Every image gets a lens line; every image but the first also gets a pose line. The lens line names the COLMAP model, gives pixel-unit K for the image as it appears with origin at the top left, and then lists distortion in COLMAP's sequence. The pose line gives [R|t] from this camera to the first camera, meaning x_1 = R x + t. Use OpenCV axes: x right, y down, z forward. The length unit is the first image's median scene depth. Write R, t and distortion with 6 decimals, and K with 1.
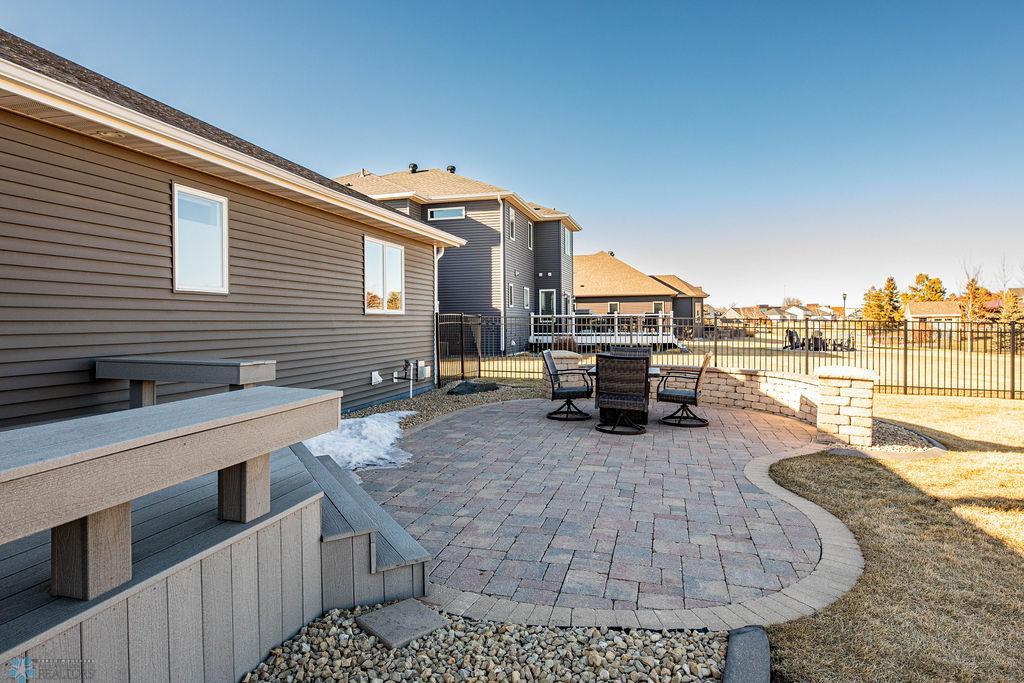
lens RADIAL K [[627.3, 0, 512.0], [0, 627.3, 341.5], [0, 0, 1]] dist [-0.002049, -0.000276]
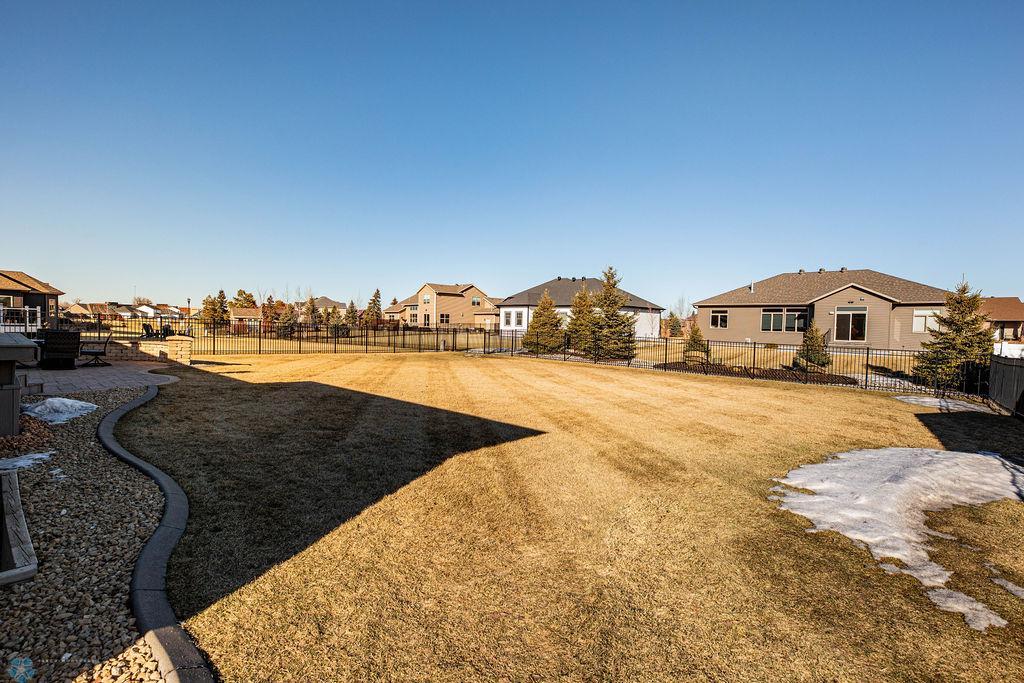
lens RADIAL K [[508.0, 0, 512.0], [0, 508.0, 341.5], [0, 0, 1]] dist [0.001875, 0.000428]
pose [[0.497737, -0.007585, 0.867295, -0.089339], [-0.000401, 0.999960, 0.008975, 0.006586], [-0.867328, -0.004815, 0.497713, -0.182146]]
